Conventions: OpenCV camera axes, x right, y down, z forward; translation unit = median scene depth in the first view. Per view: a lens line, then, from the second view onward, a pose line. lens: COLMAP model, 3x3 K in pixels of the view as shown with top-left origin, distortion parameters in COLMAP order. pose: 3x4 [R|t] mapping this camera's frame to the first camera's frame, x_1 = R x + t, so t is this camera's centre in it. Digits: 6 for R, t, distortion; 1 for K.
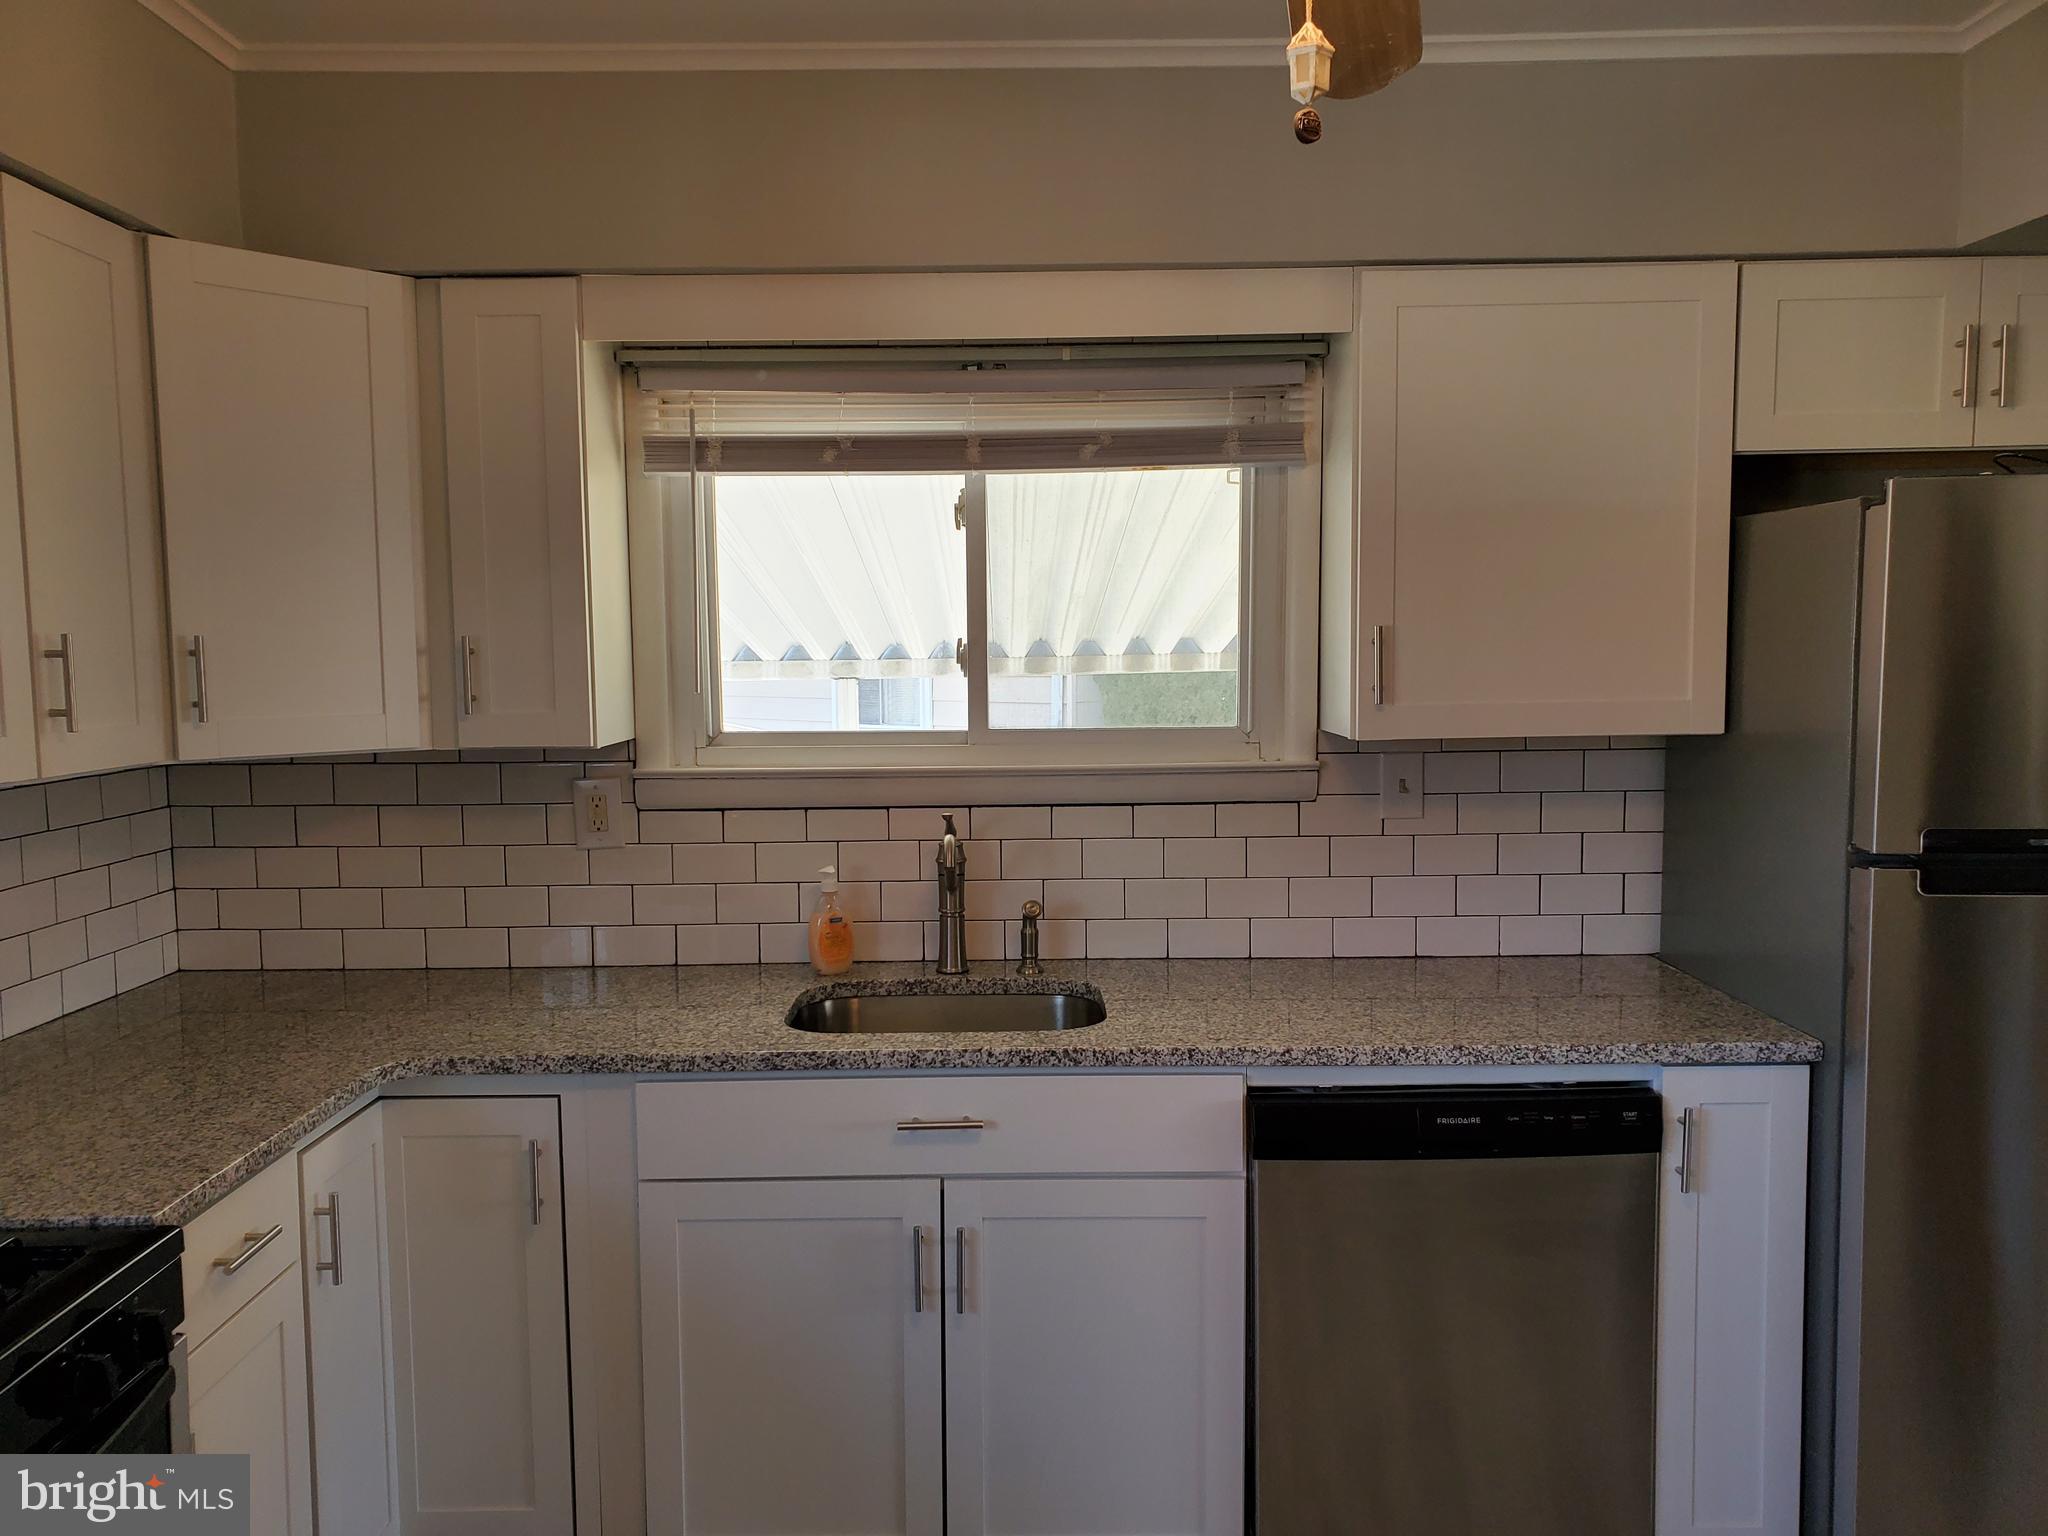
lens RADIAL K [[1571.4, 0, 1024.0], [0, 1571.4, 768.0], [0, 0, 1]] dist [0.163566, -0.358303]
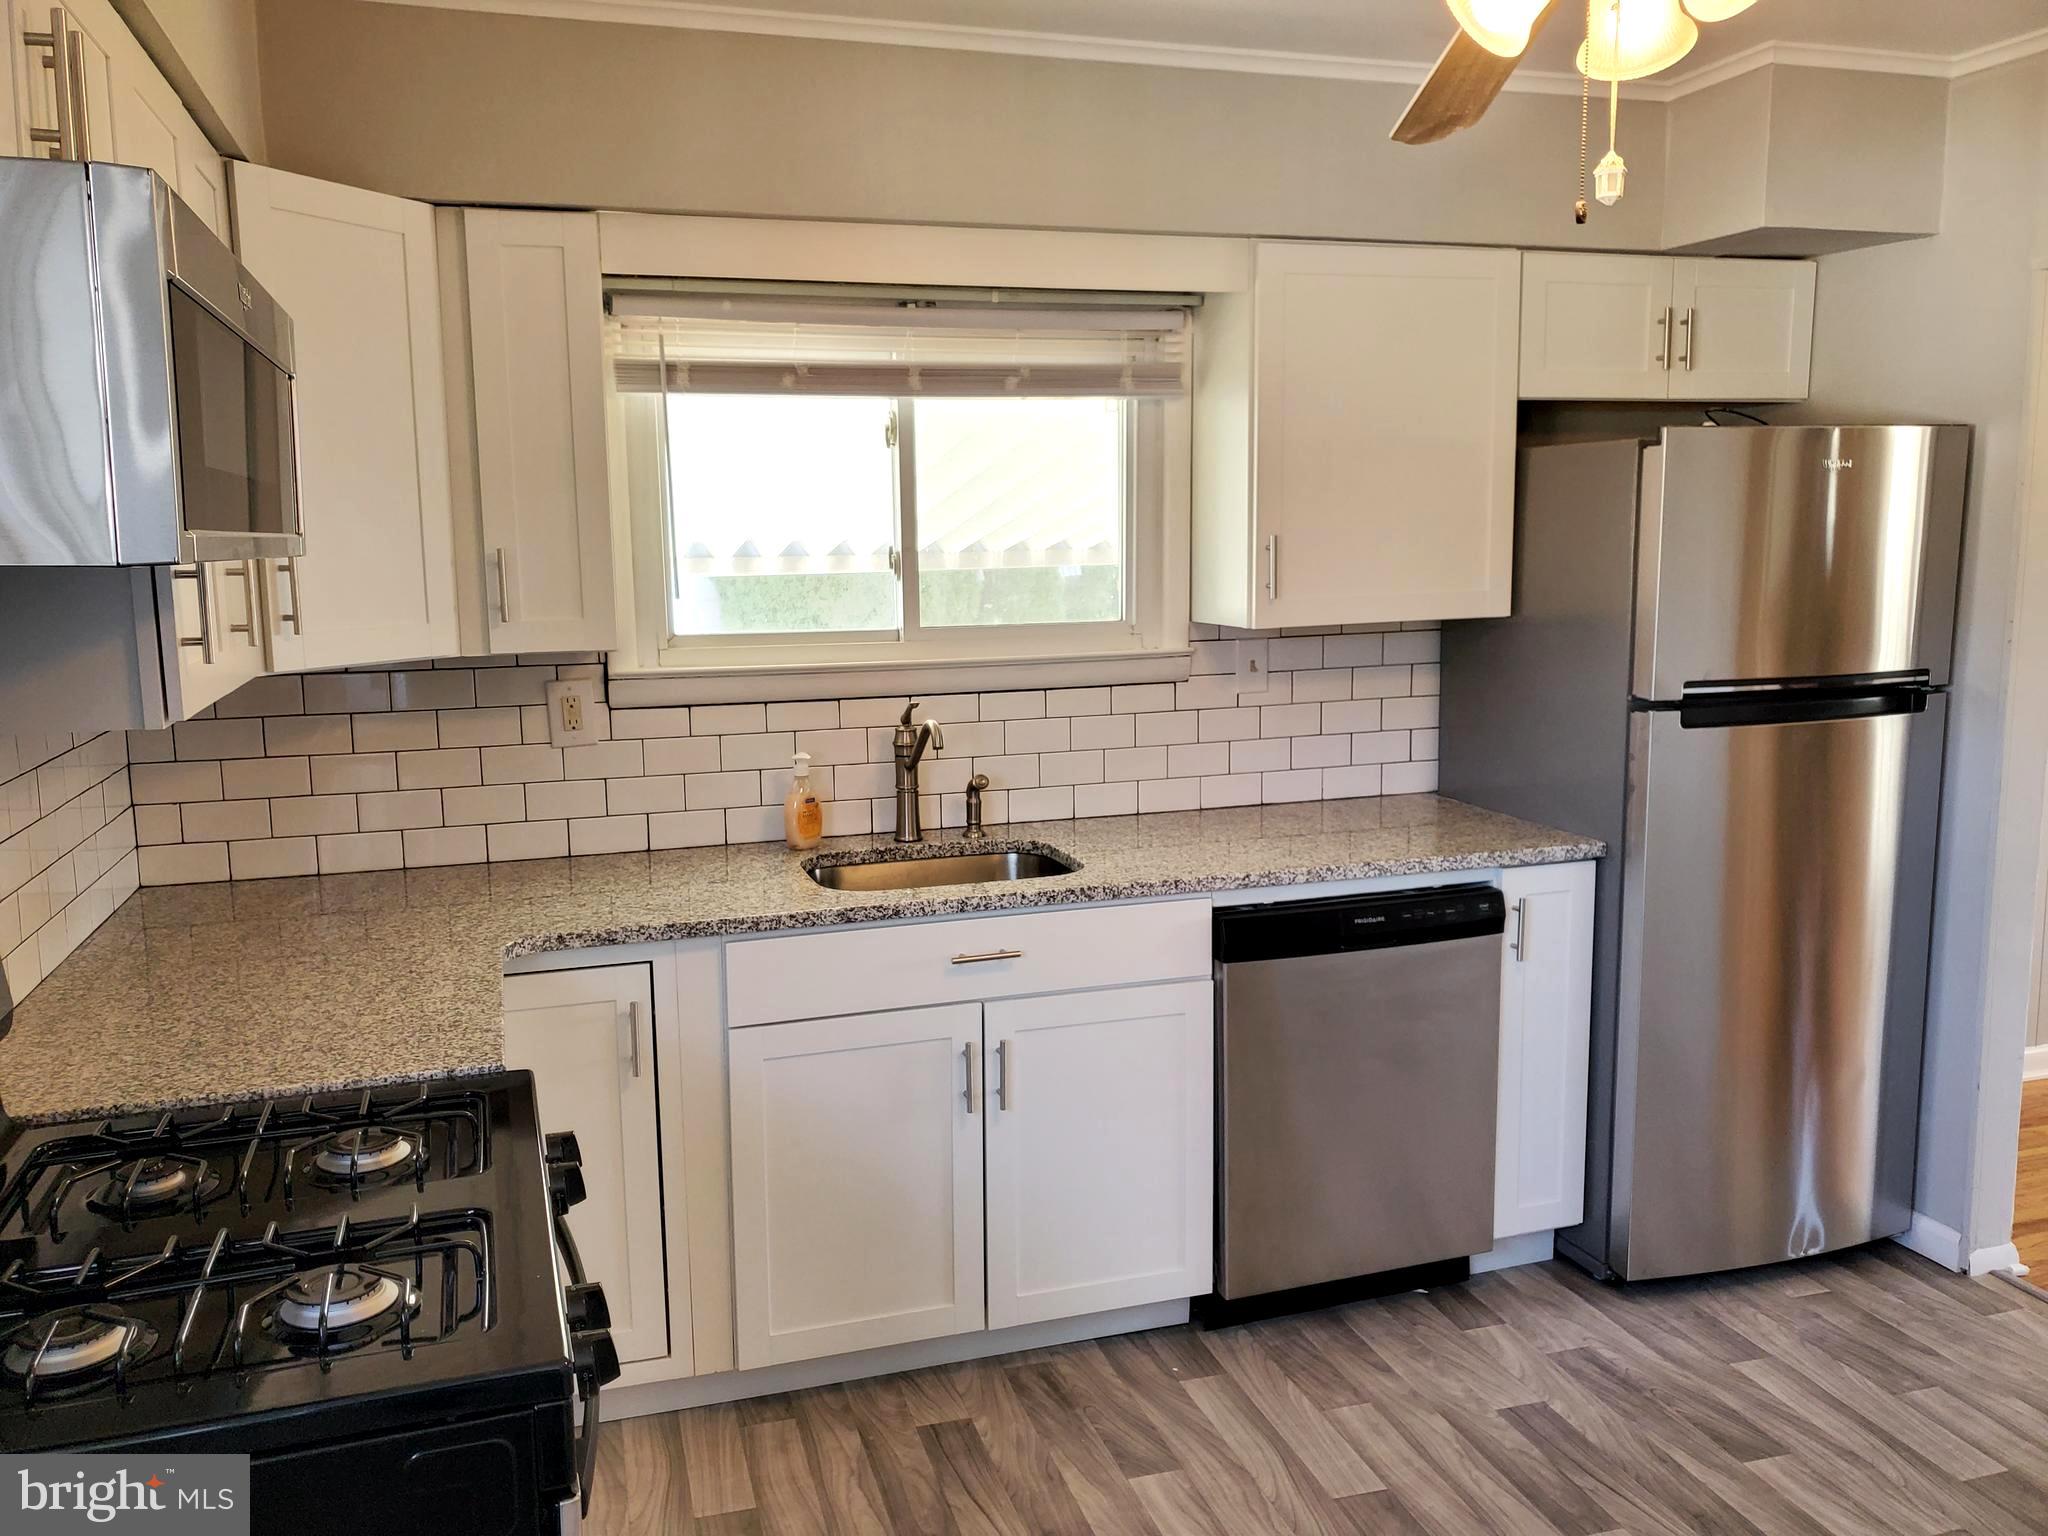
lens RADIAL K [[1592.4, 0, 1027.3], [0, 1592.4, 736.7], [0, 0, 1]] dist [0.179929, -0.389693]
pose [[0.952999, -0.043303, 0.299863, -0.328785], [0.029816, 0.998334, 0.049408, -0.000296], [-0.301503, -0.038145, 0.952702, -0.135365]]
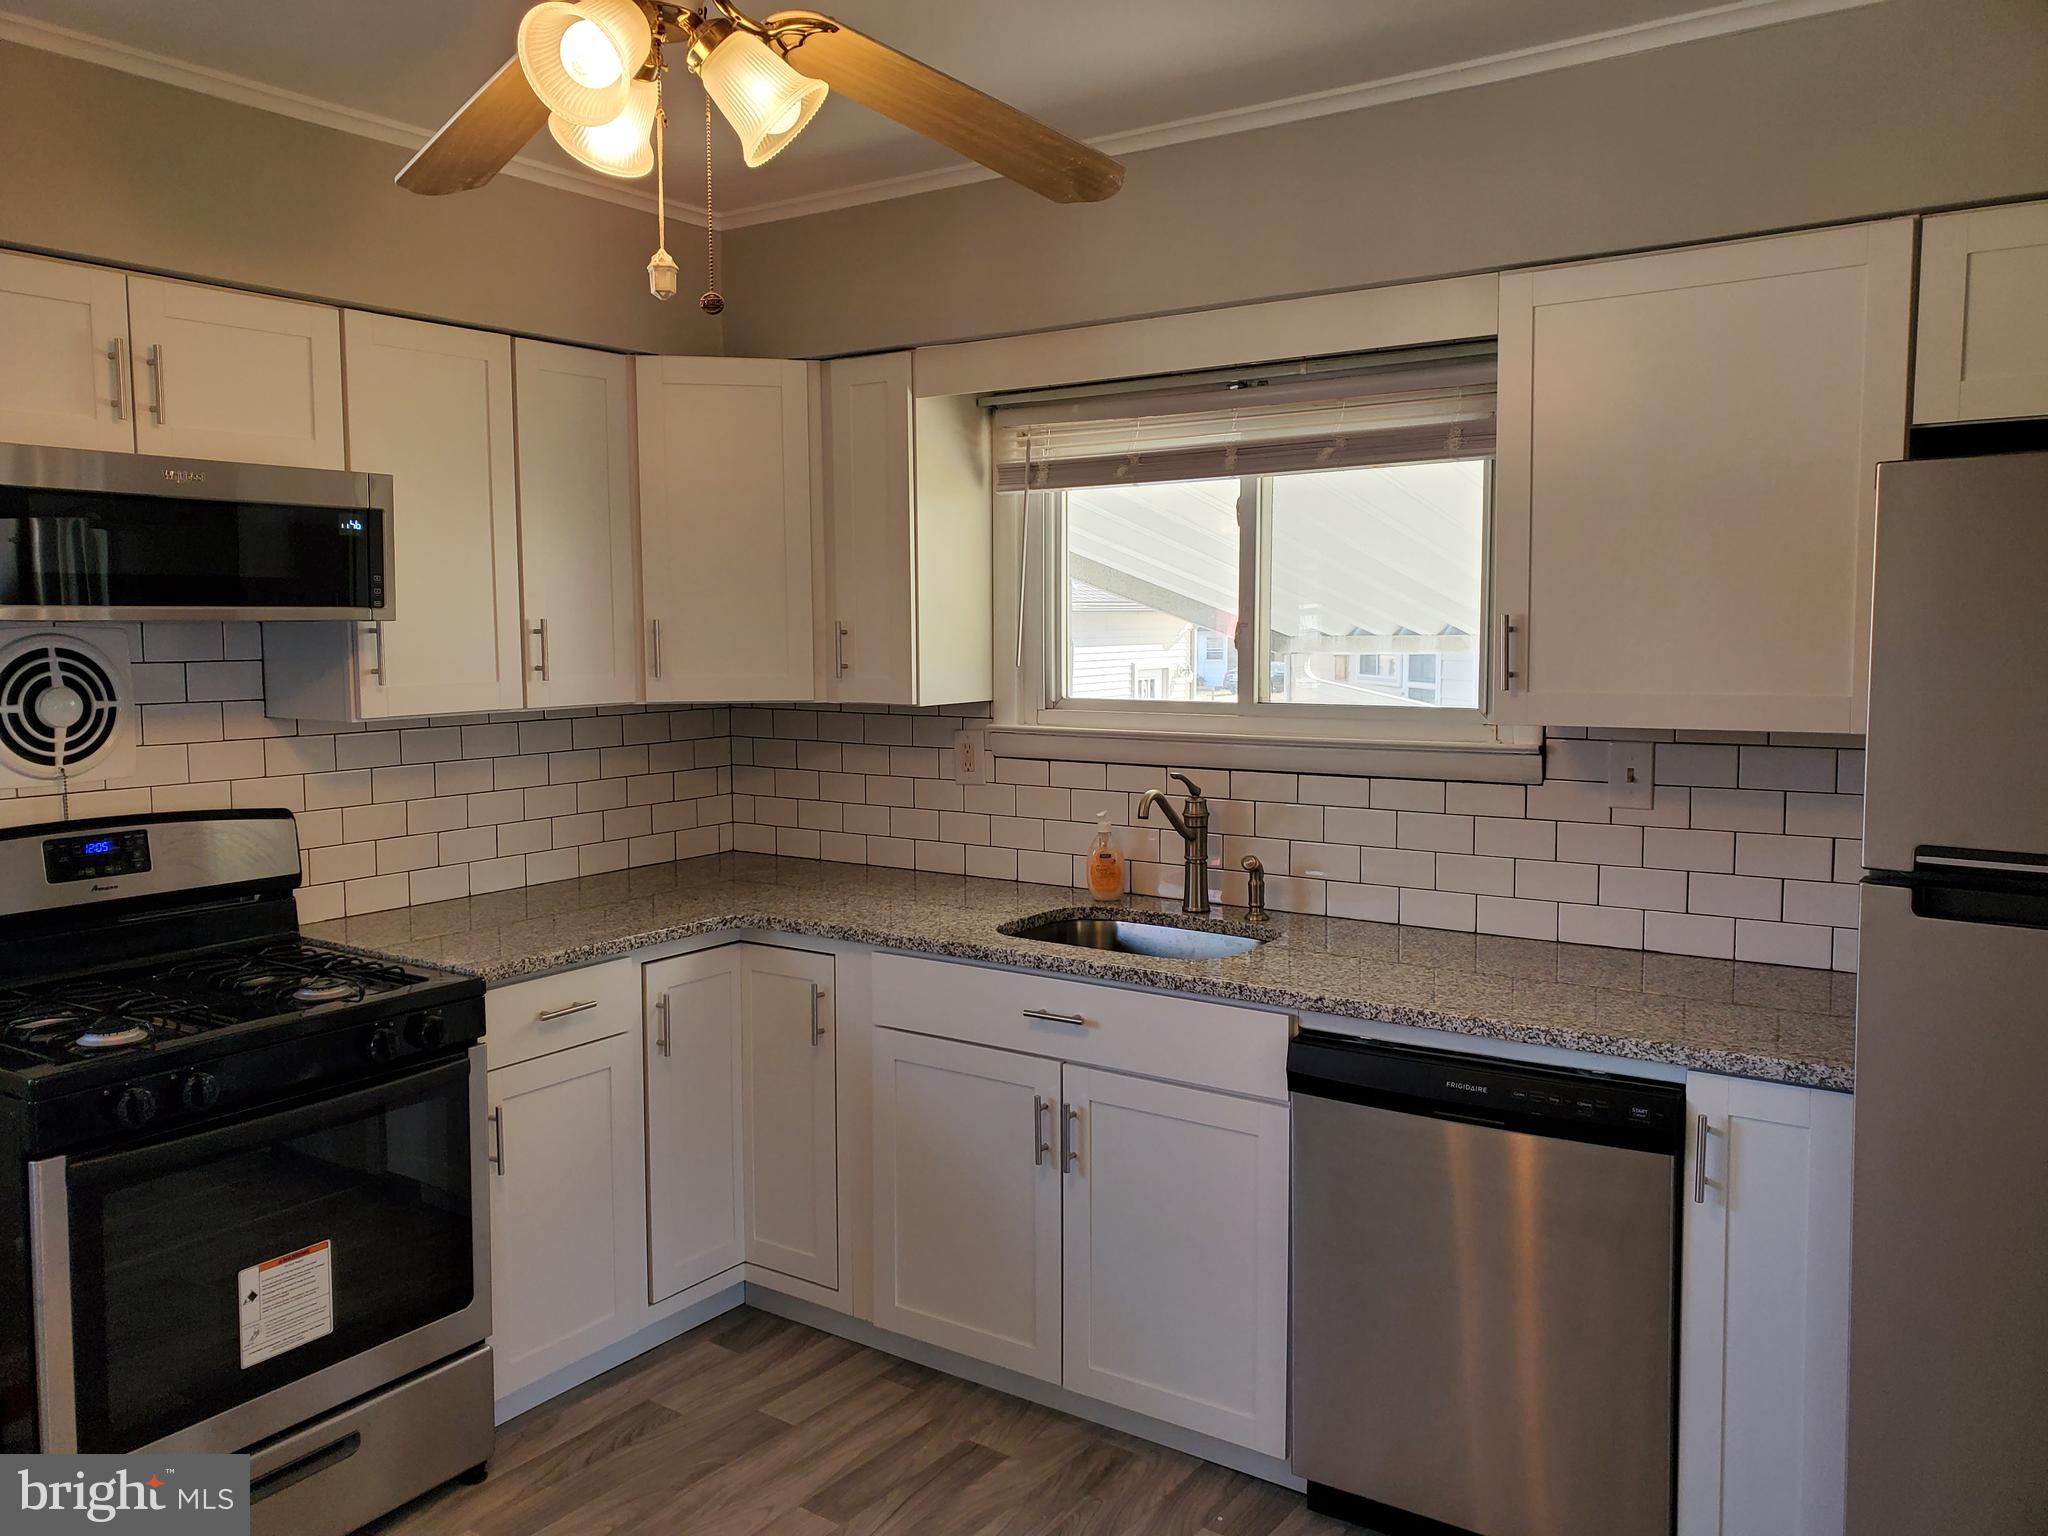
lens RADIAL K [[1592.4, 0, 1027.3], [0, 1592.4, 736.7], [0, 0, 1]] dist [0.179929, -0.389693]
pose [[0.821797, 0.047867, -0.567767, 0.548351], [-0.048359, 0.998729, 0.014205, -0.009708], [0.567725, 0.015783, 0.823067, -0.041541]]
